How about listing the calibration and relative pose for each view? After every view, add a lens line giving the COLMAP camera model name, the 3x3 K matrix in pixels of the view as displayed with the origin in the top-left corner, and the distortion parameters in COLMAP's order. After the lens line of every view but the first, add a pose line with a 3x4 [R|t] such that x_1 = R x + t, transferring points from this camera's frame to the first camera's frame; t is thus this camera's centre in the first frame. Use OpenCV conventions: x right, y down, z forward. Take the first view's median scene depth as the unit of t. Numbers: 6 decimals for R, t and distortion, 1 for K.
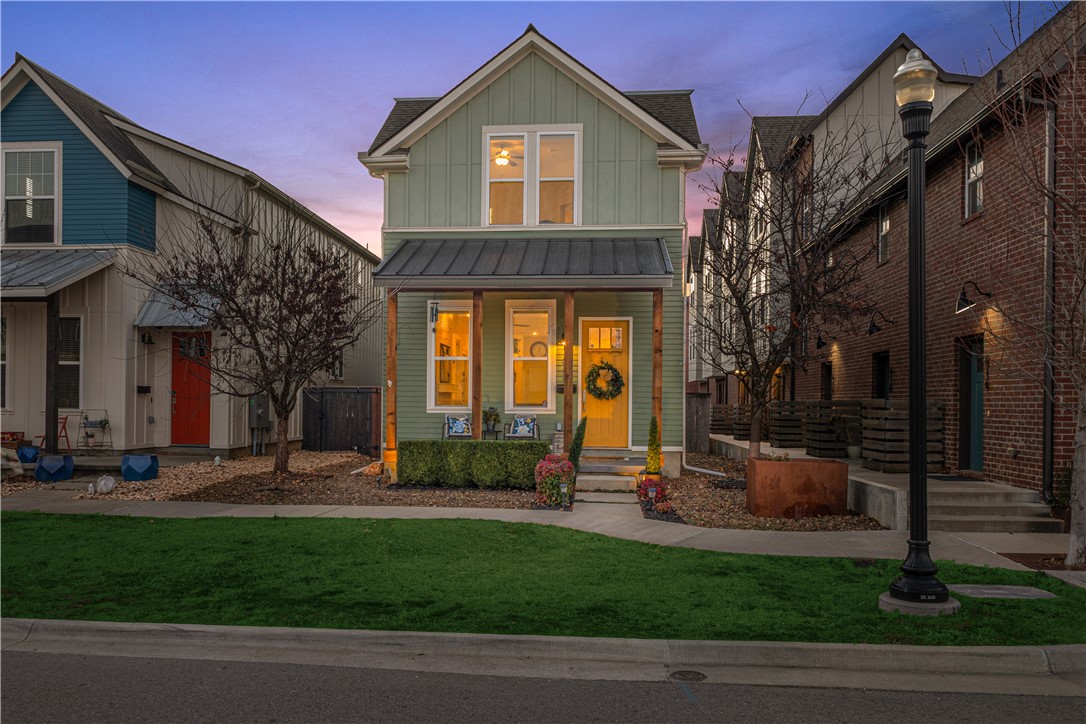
lens RADIAL K [[831.6, 0, 541.7], [0, 831.6, 387.5], [0, 0, 1]] dist [-0.001225, 0.000201]
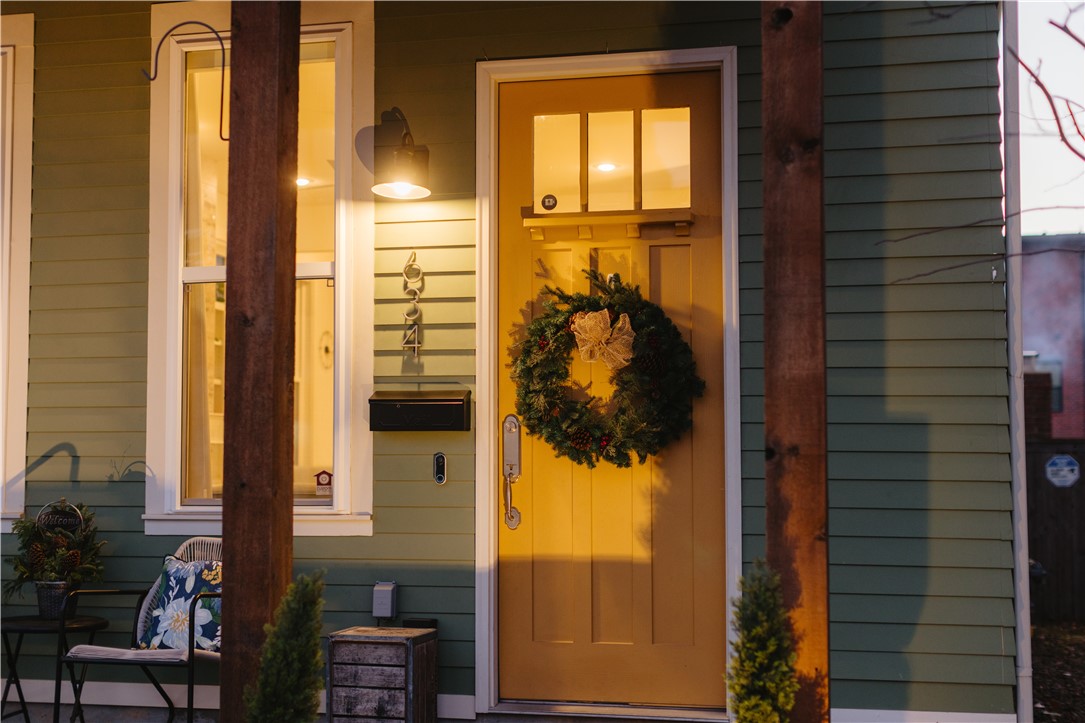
lens RADIAL K [[1622.7, 0, 542.5], [0, 1622.7, 361.5], [0, 0, 1]] dist [0.080755, 0.005919]
pose [[0.986284, -0.019308, -0.163923, 0.124796], [0.011262, 0.998692, -0.049875, 0.009247], [0.164672, 0.047344, 0.985212, 0.611897]]
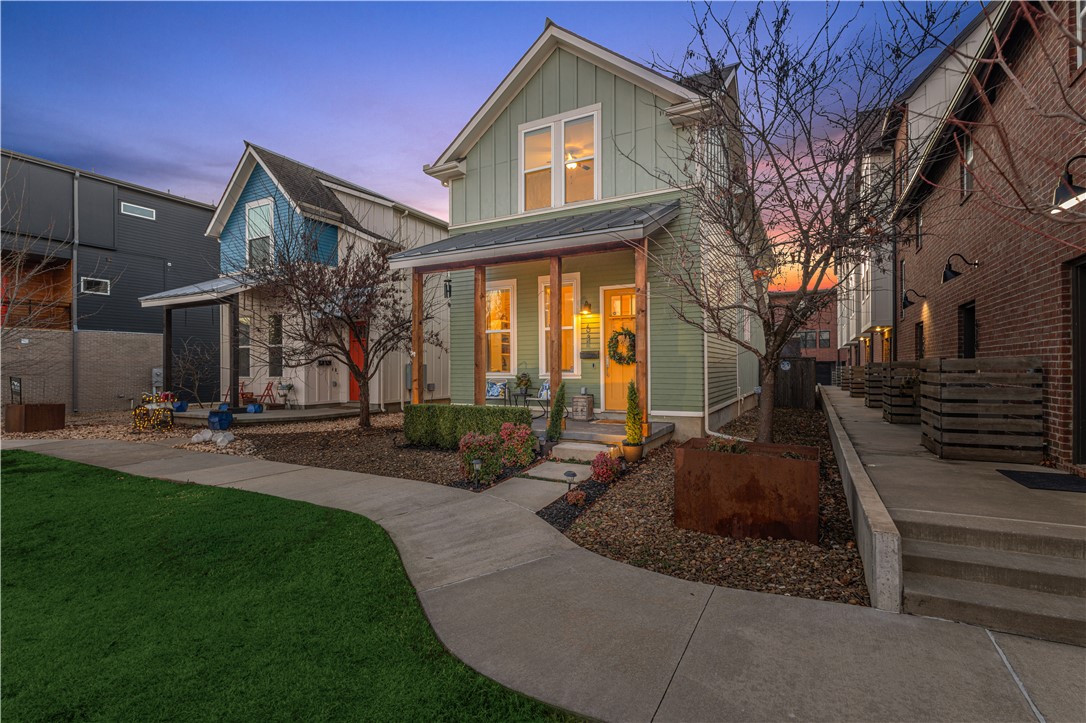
lens RADIAL K [[499.4, 0, 543.0], [0, 499.4, 361.5], [0, 0, 1]] dist [0.001287, 0.000411]
pose [[0.922492, -0.018821, -0.385556, 0.220349], [0.020828, 0.999783, 0.001029, 0.007802], [0.385453, -0.008979, 0.922684, 0.389191]]
